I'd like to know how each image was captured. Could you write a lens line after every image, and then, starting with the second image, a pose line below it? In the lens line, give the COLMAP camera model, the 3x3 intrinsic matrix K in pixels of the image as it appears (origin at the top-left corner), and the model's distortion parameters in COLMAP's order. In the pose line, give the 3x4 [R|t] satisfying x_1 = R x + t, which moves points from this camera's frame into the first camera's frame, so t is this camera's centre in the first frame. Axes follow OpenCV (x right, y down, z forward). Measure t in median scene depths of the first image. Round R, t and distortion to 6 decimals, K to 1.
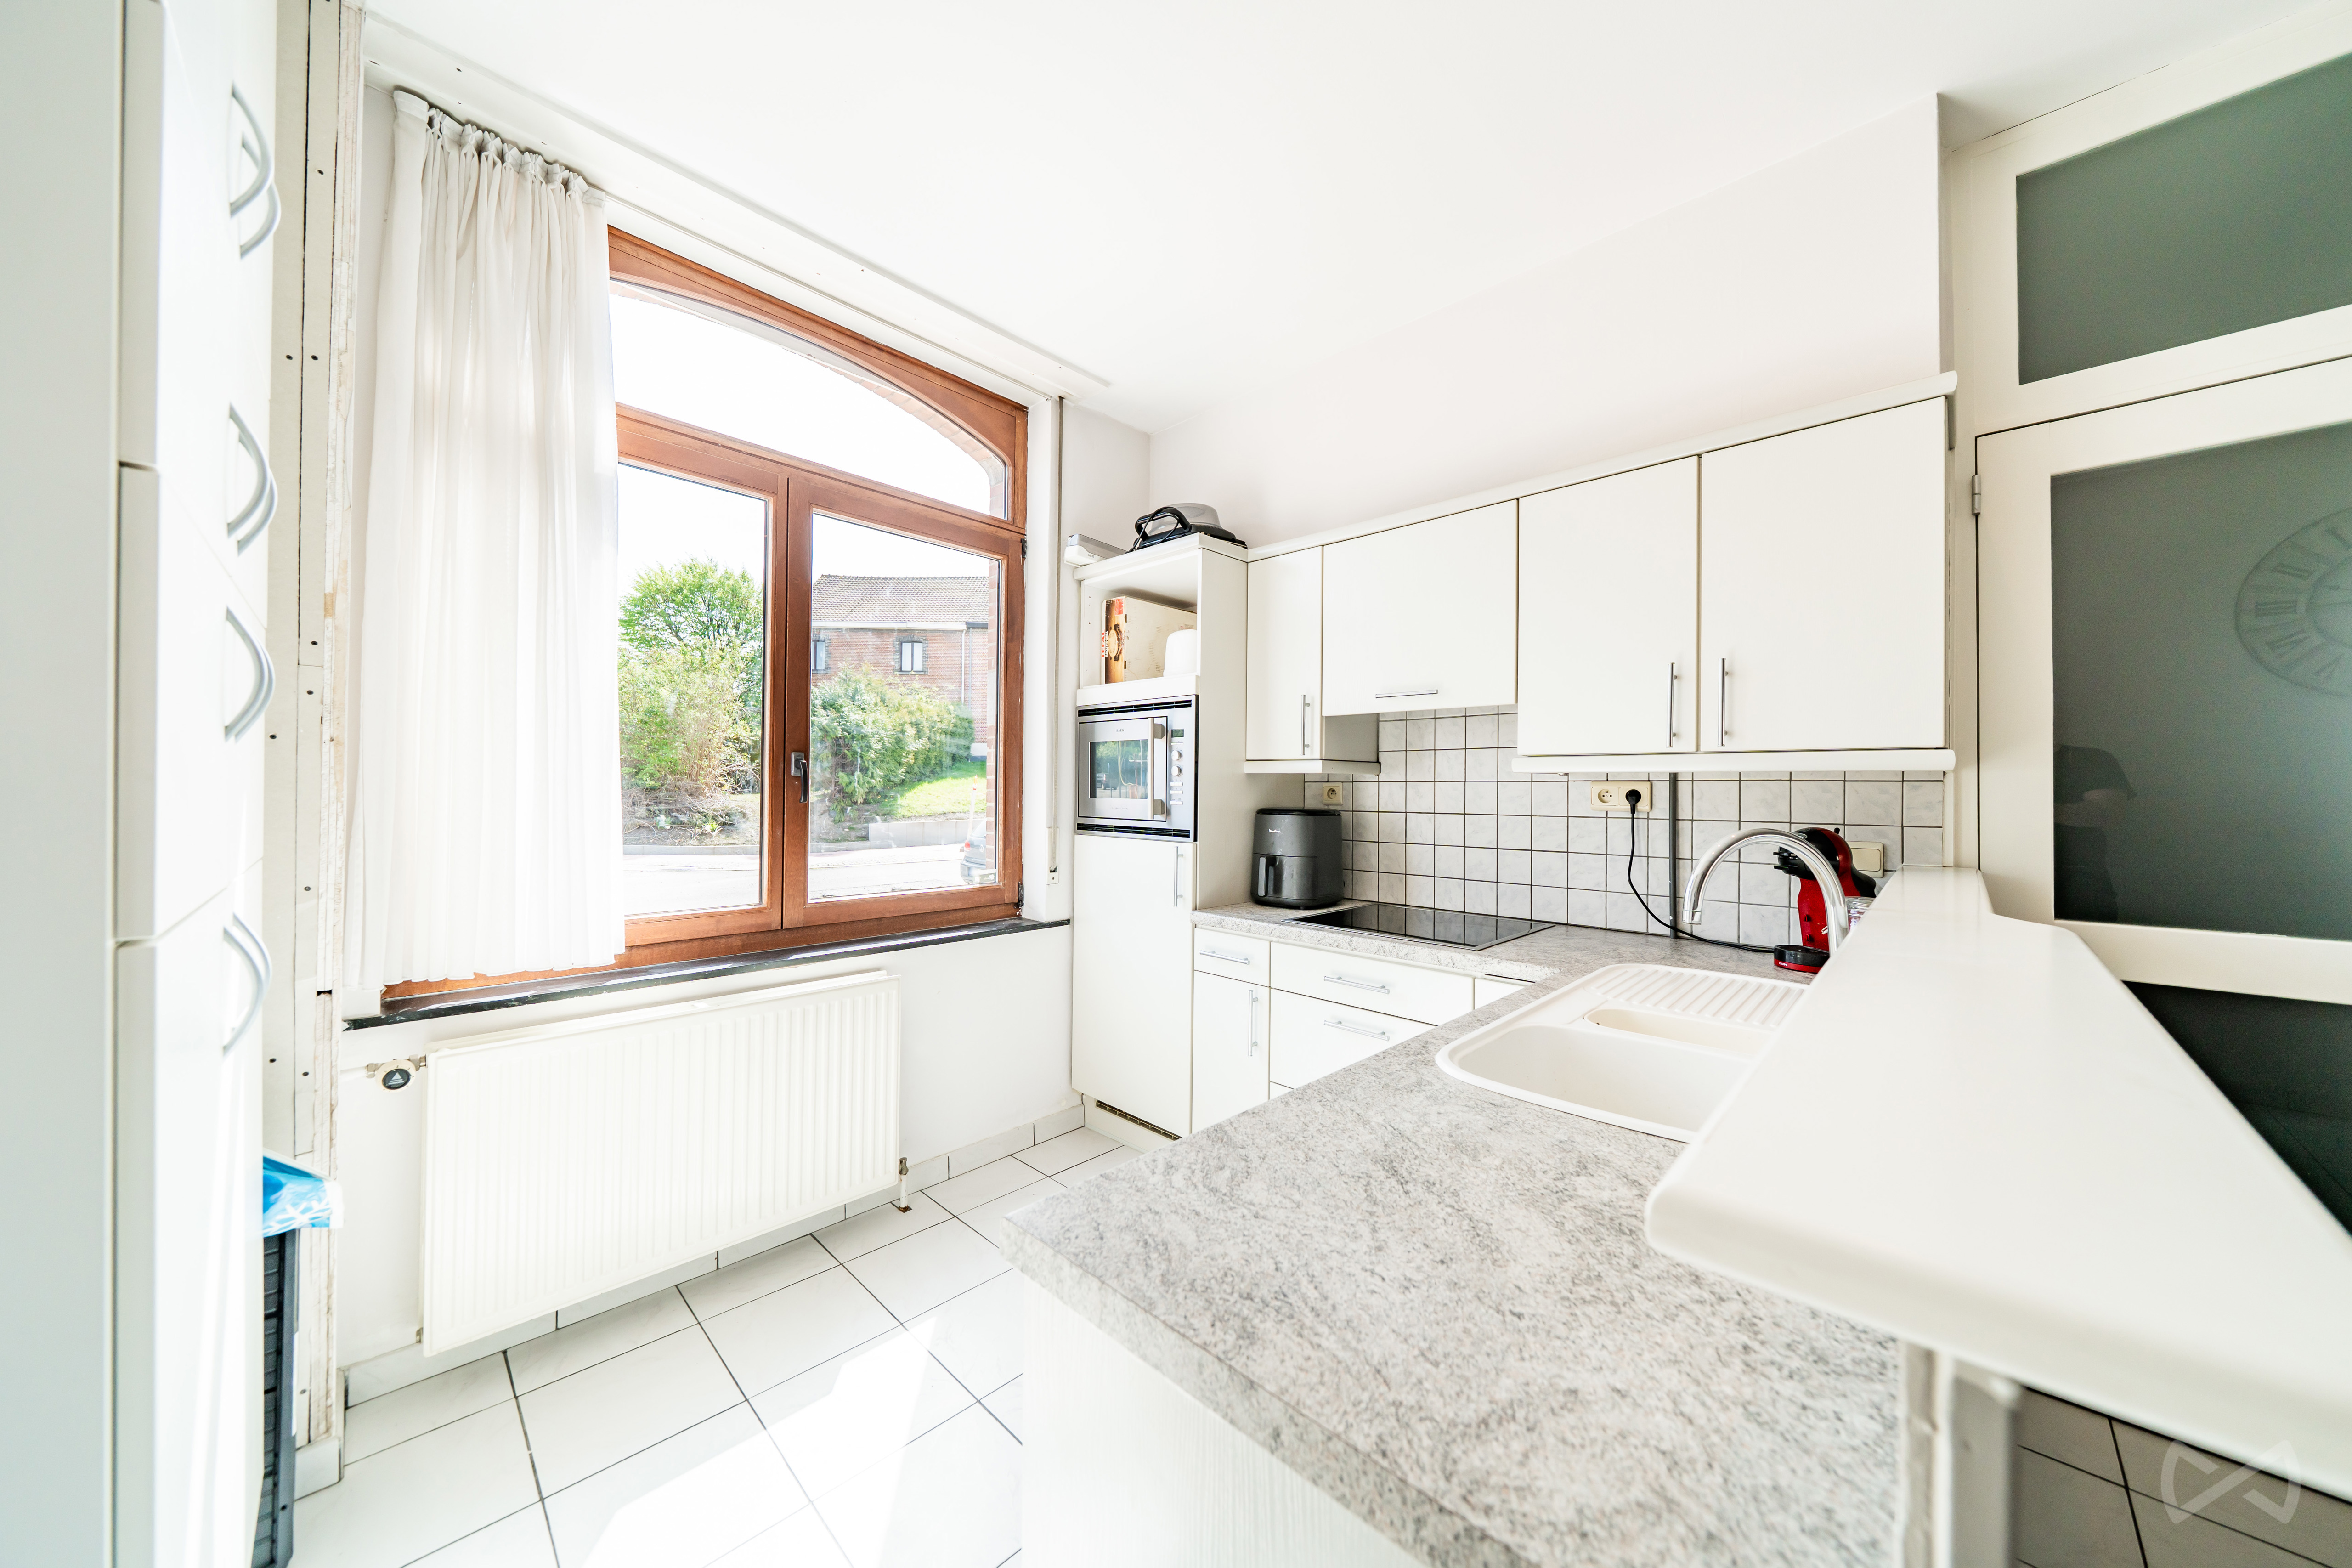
lens RADIAL K [[796.9, 0, 1166.0], [0, 796.9, 778.9], [0, 0, 1]] dist [-0.009427, 0.000186]
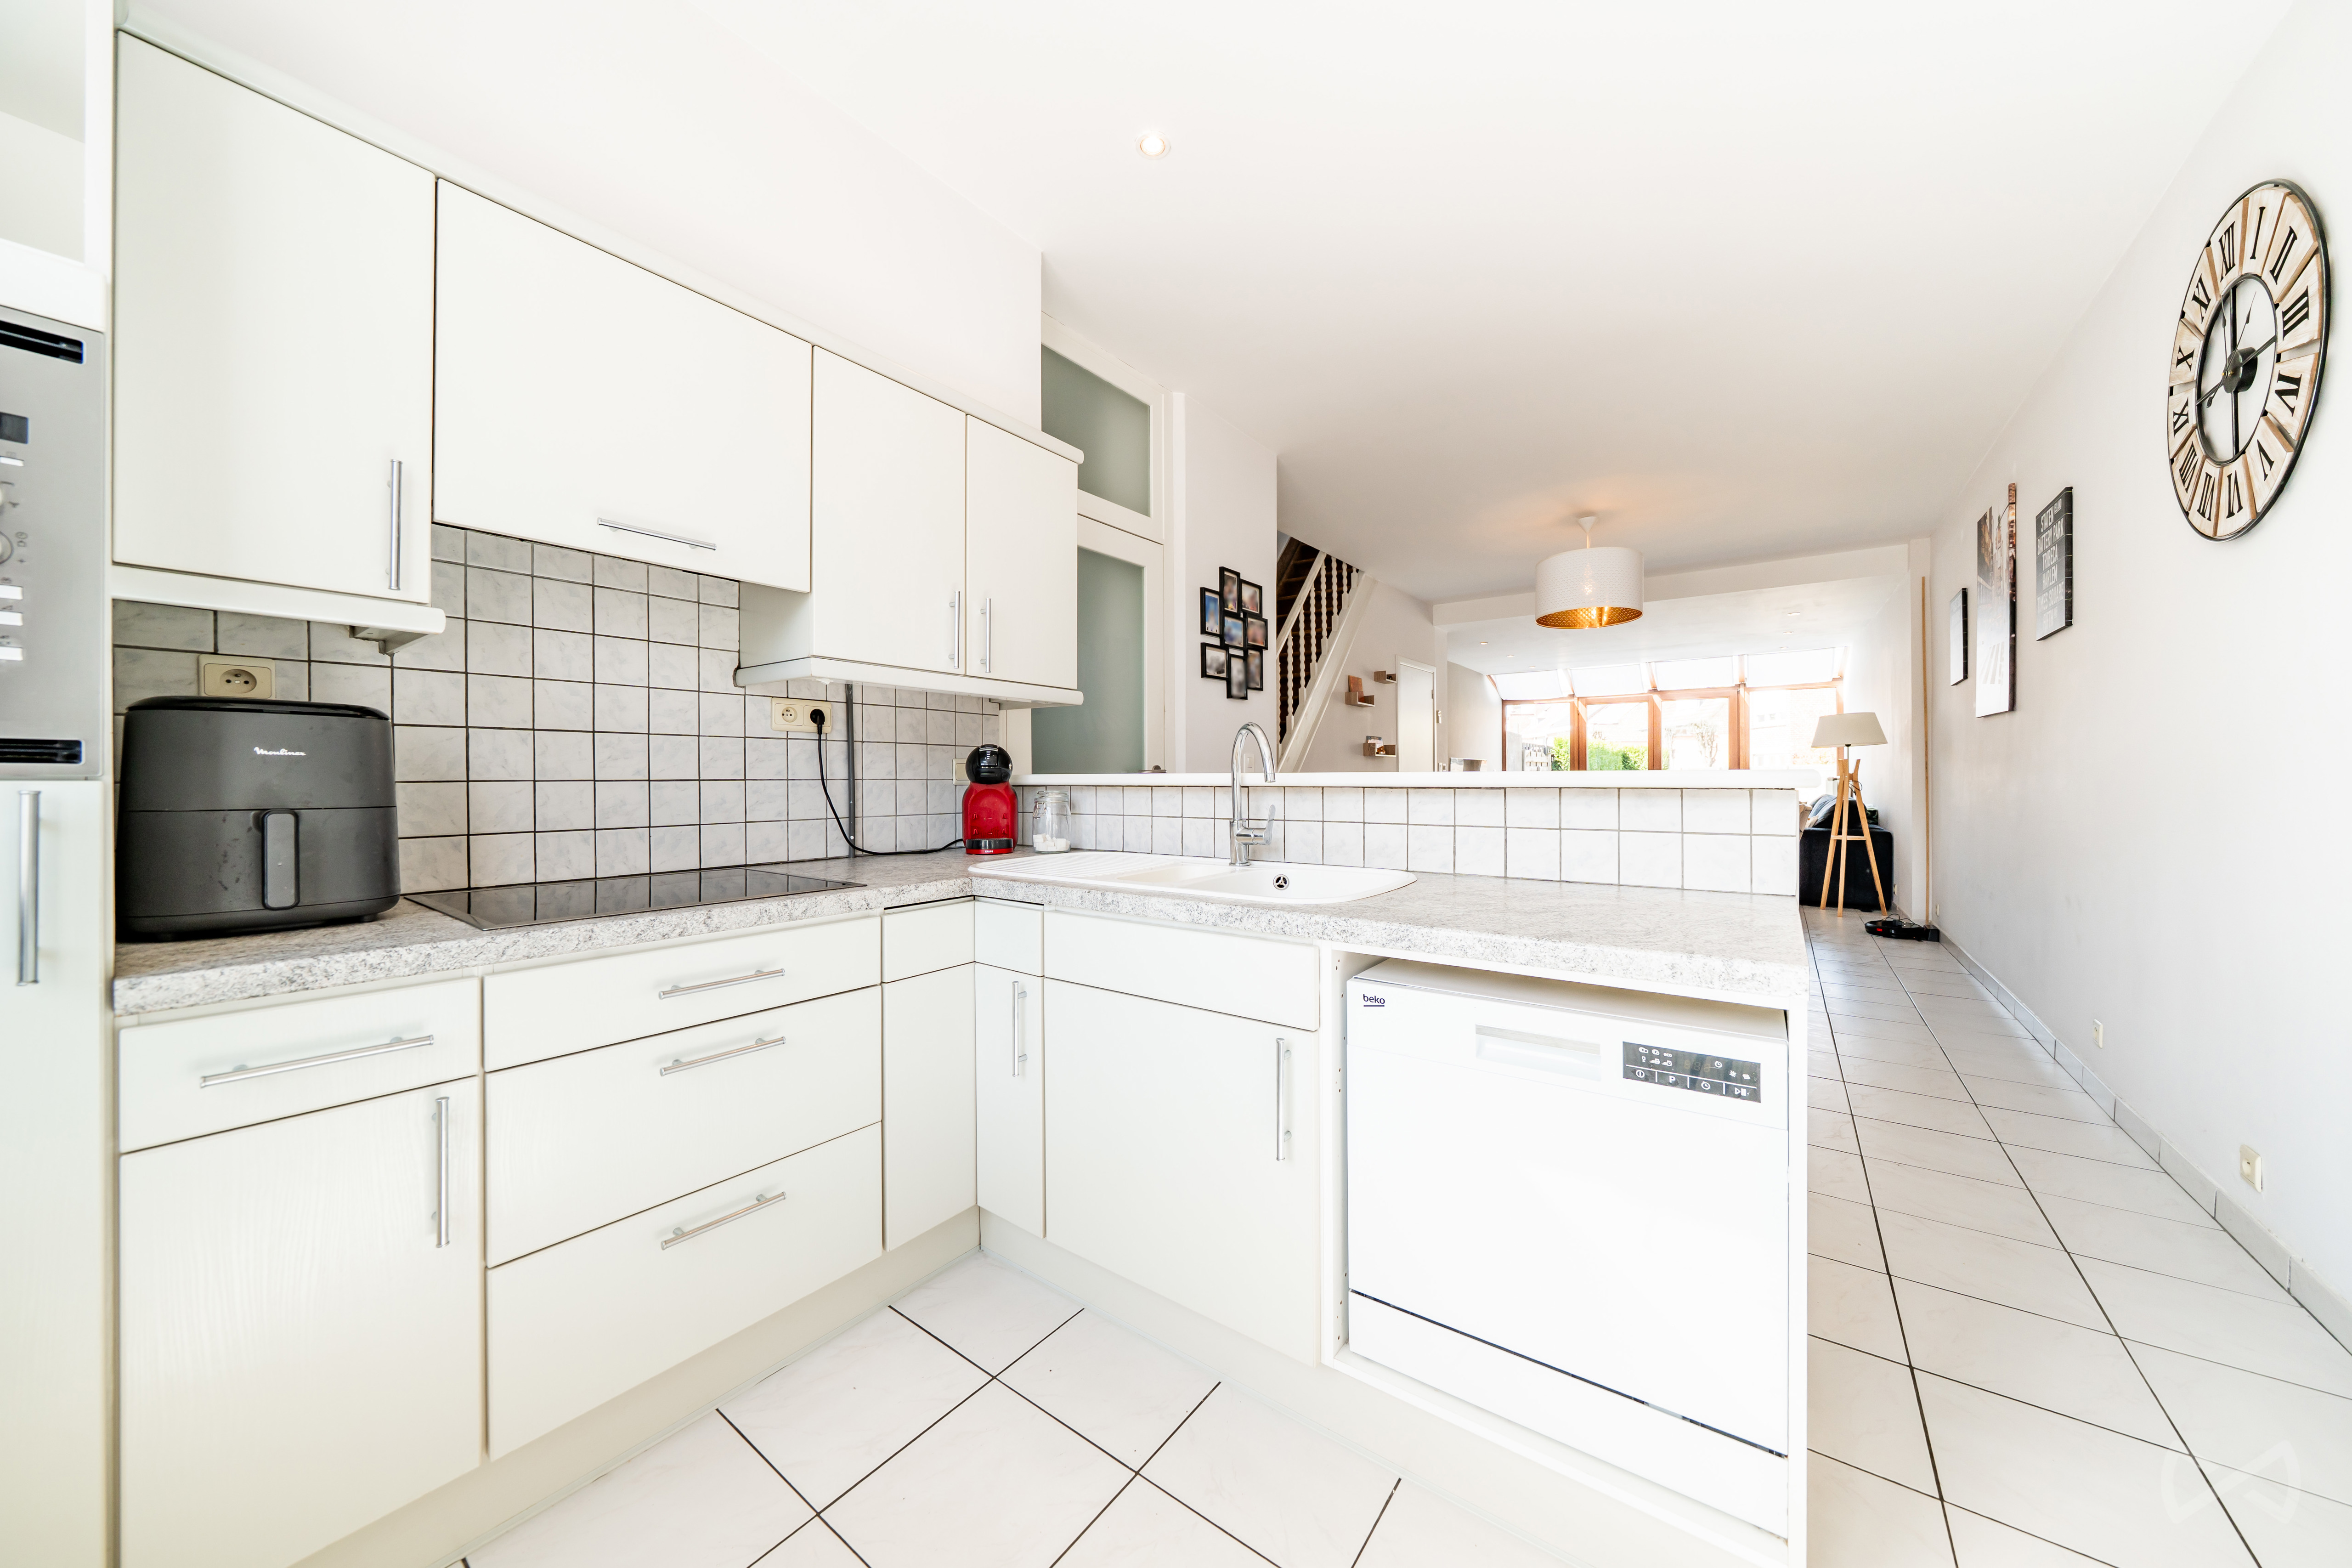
lens RADIAL K [[796.9, 0, 1185.5], [0, 796.9, 786.2], [0, 0, 1]] dist [-0.009427, 0.000186]
pose [[-0.135500, -0.018366, 0.990607, -0.392062], [-0.014460, 0.999758, 0.016558, 0.079751], [-0.990672, -0.012080, -0.135732, 0.666106]]
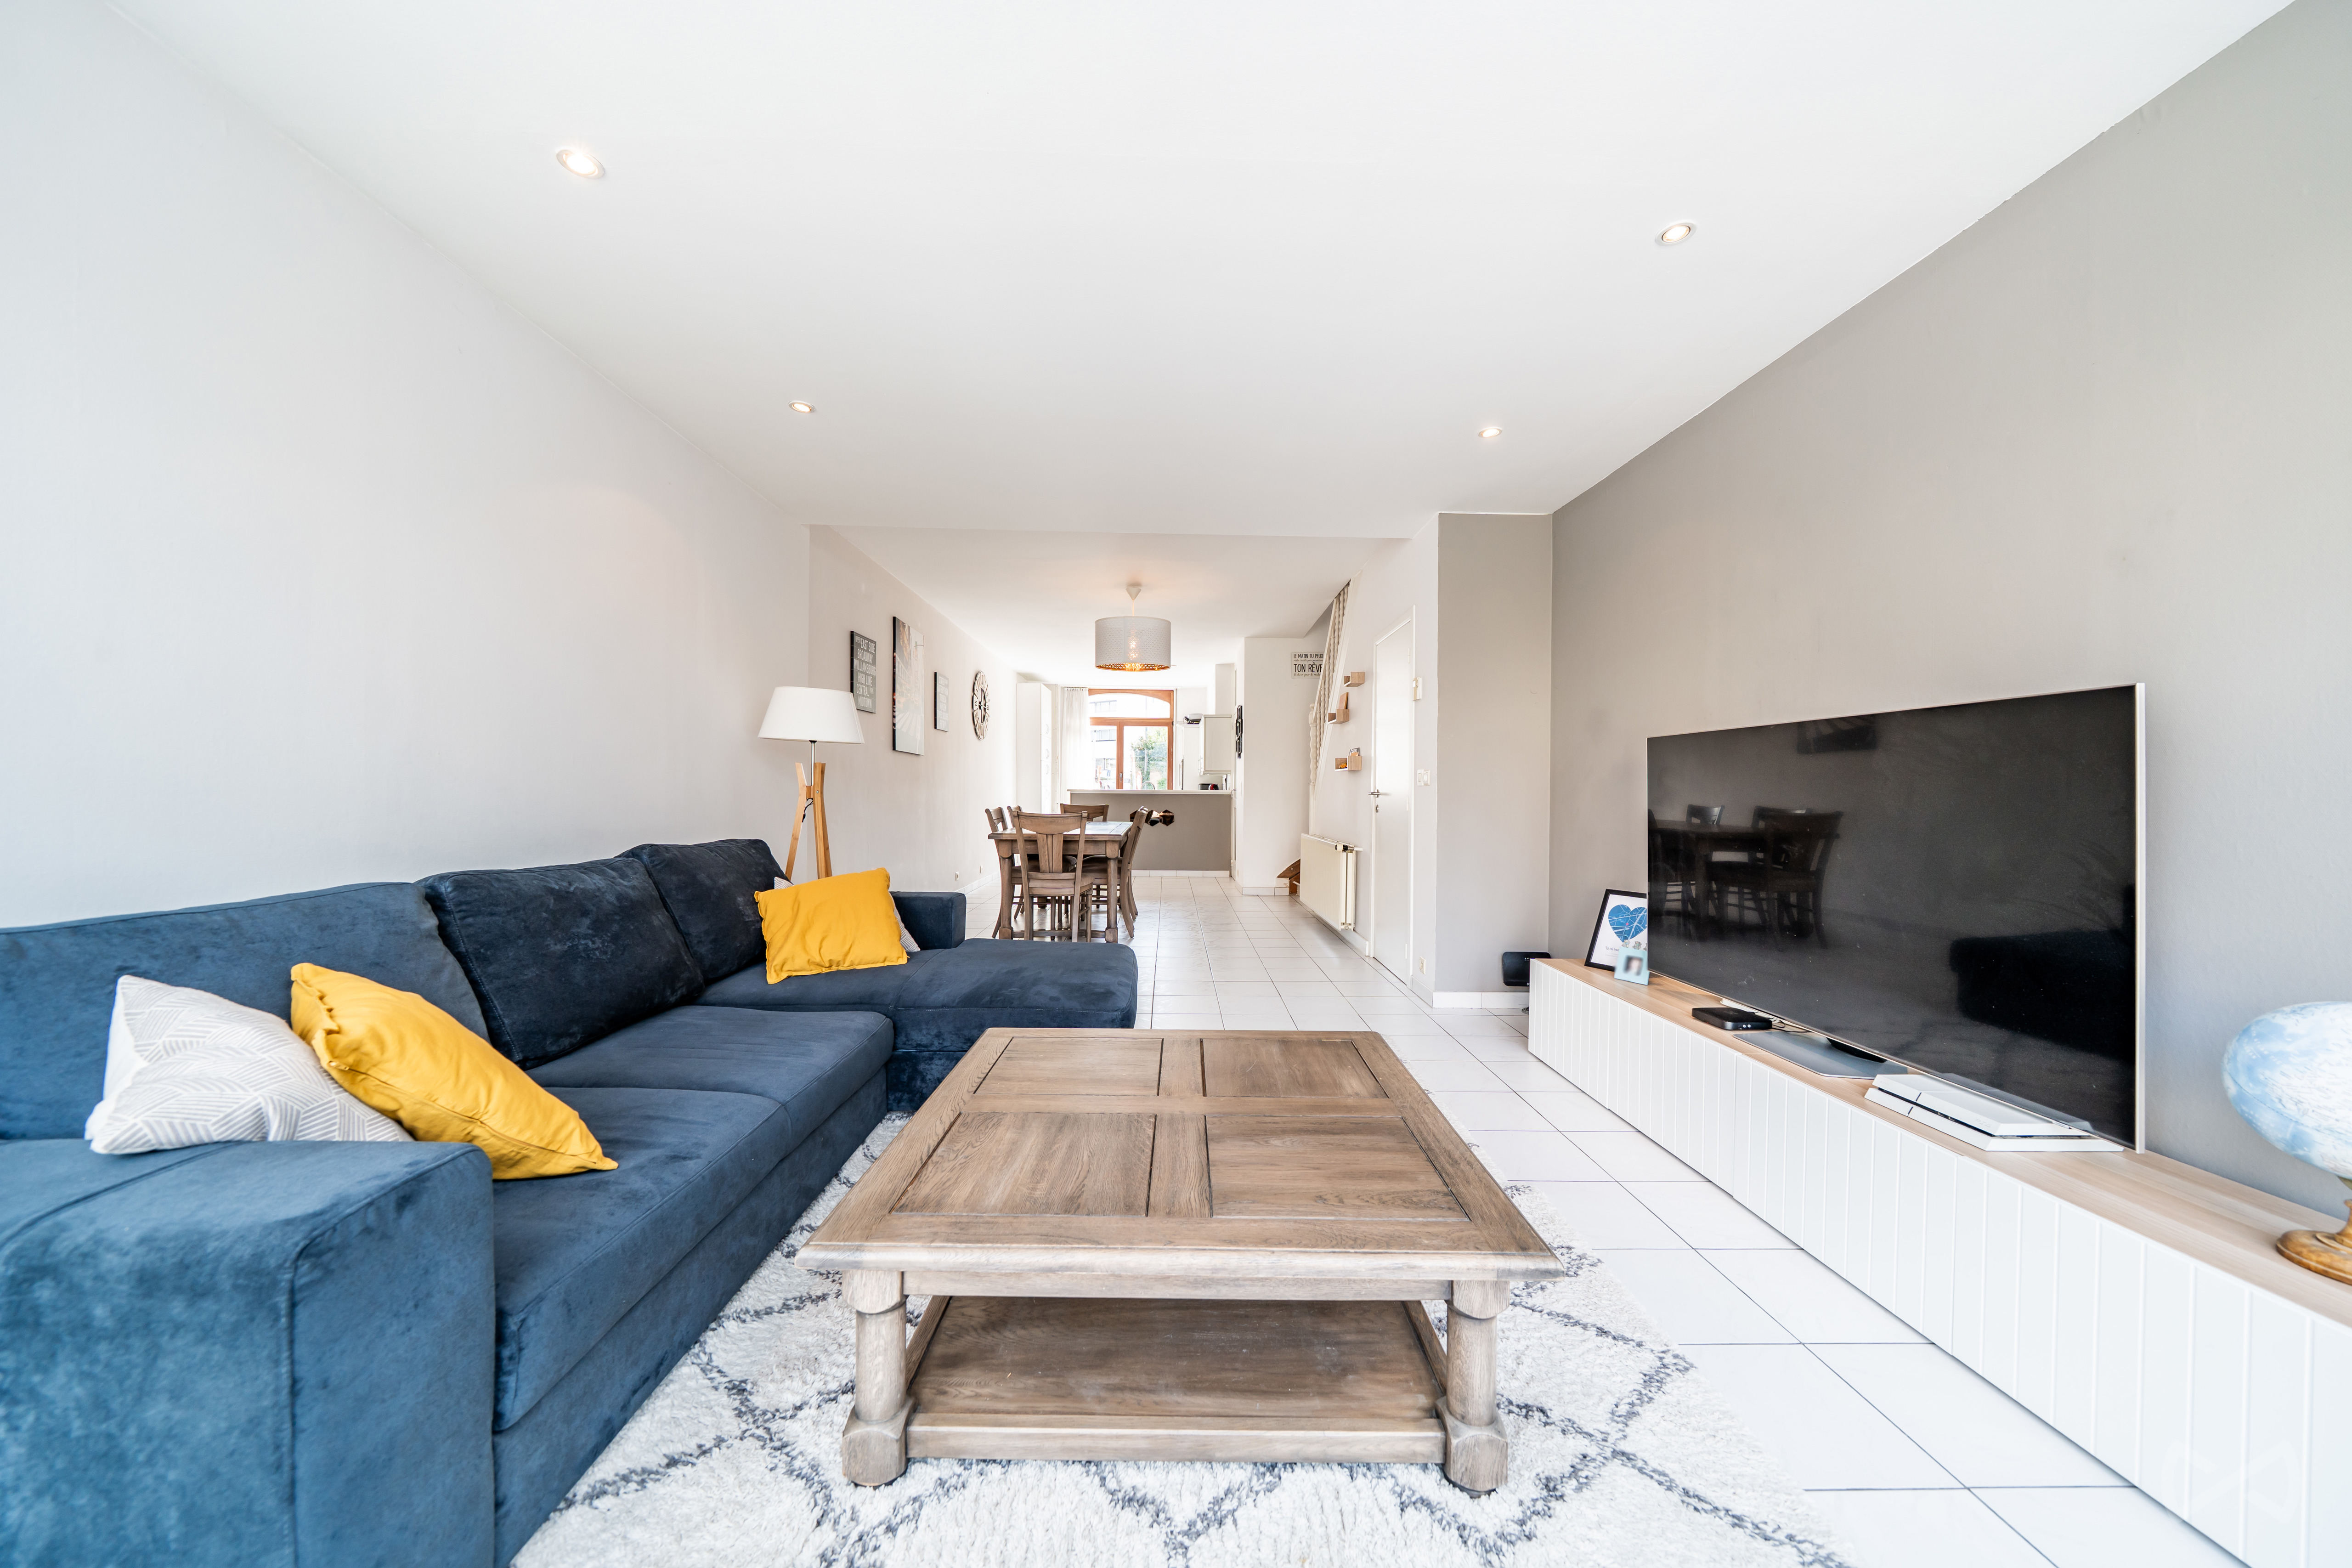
lens RADIAL K [[796.9, 0, 1164.7], [0, 796.9, 792.1], [0, 0, 1]] dist [-0.009427, 0.000186]
pose [[0.697968, -0.003929, -0.716118, 3.698153], [0.010878, 0.999928, 0.005115, 0.067287], [0.716046, -0.011360, 0.697960, -2.615532]]
